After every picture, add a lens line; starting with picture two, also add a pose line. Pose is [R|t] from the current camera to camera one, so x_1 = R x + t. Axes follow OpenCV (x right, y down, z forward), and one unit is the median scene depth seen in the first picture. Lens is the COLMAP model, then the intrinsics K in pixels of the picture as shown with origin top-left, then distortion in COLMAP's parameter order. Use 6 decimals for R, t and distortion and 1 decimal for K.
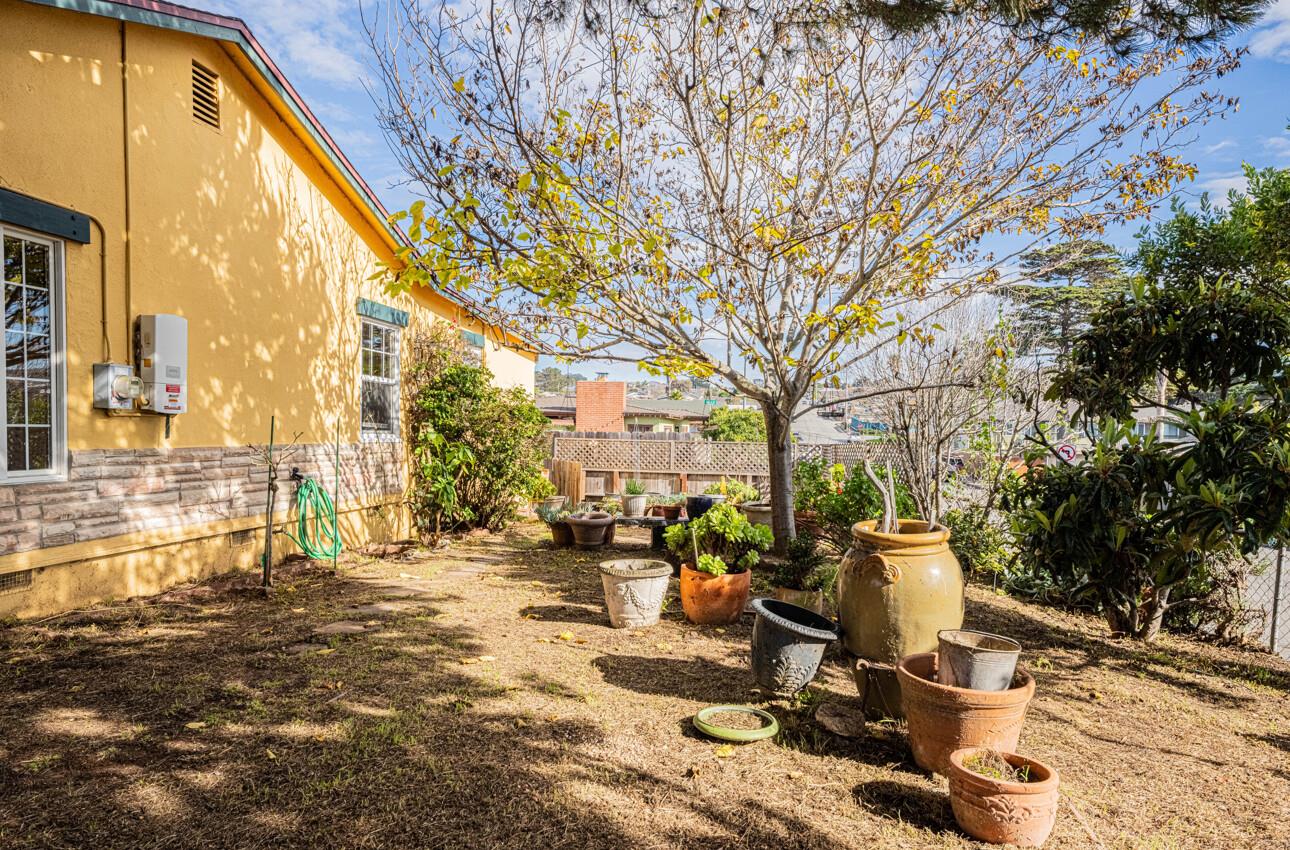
lens RADIAL K [[814.5, 0, 644.5], [0, 814.5, 461.1], [0, 0, 1]] dist [0.000729, 0.020927]
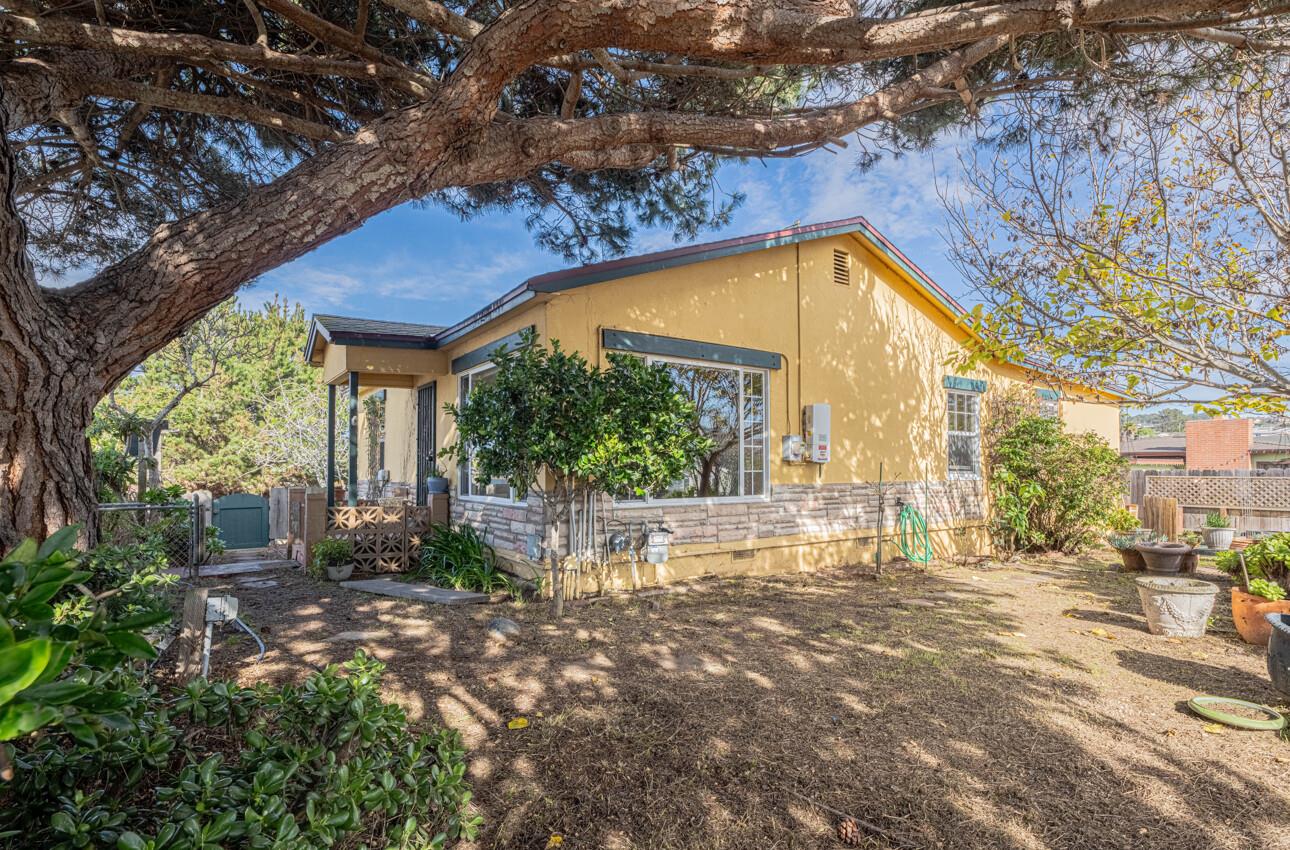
lens RADIAL K [[814.5, 0, 644.5], [0, 814.5, 461.1], [0, 0, 1]] dist [0.000729, 0.020927]
pose [[0.702077, -0.032996, -0.711336, 0.300514], [-0.010711, 0.998324, -0.056880, 0.031772], [0.712020, 0.047553, 0.700547, -0.360858]]
